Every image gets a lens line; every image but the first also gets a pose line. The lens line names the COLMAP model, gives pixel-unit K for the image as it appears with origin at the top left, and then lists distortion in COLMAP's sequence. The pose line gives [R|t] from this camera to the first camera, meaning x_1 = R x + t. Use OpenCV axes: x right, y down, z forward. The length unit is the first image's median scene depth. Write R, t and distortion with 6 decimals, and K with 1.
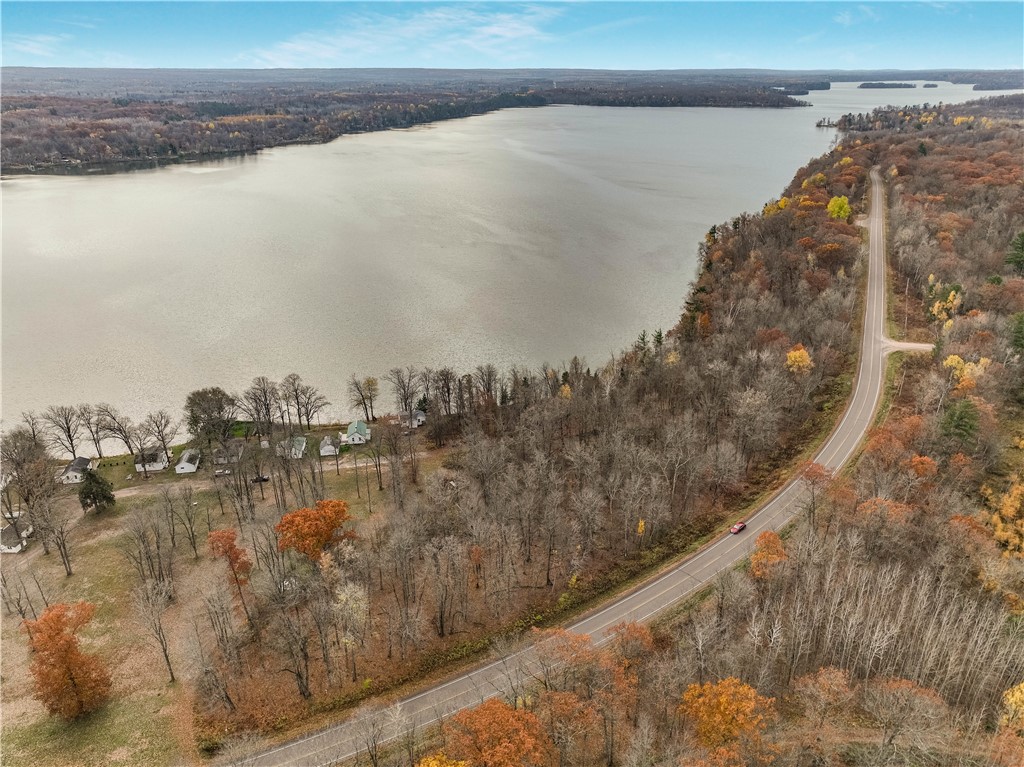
lens RADIAL K [[741.9, 0, 512.0], [0, 741.9, 383.5], [0, 0, 1]] dist [0.013663, 0.004644]
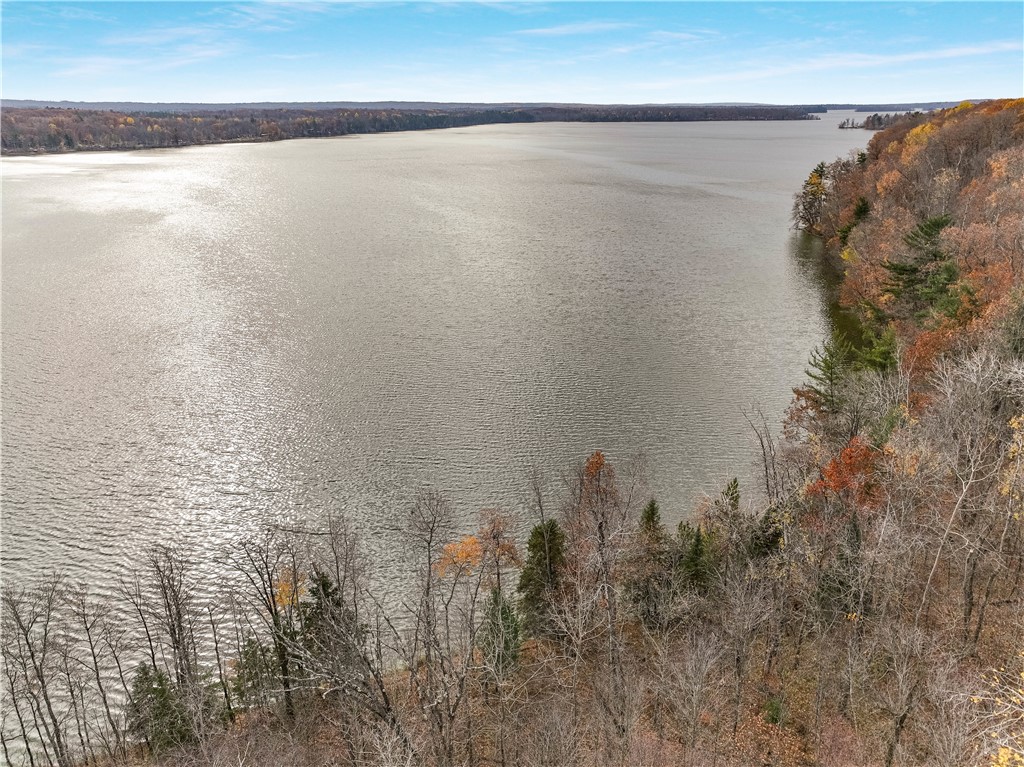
lens RADIAL K [[705.3, 0, 512.0], [0, 705.3, 383.5], [0, 0, 1]] dist [-0.003369, 0.000621]
pose [[0.999953, -0.007337, 0.006313, 0.038168], [0.007606, 0.999019, -0.043621, -0.028291], [-0.005987, 0.043667, 0.999028, 0.486758]]
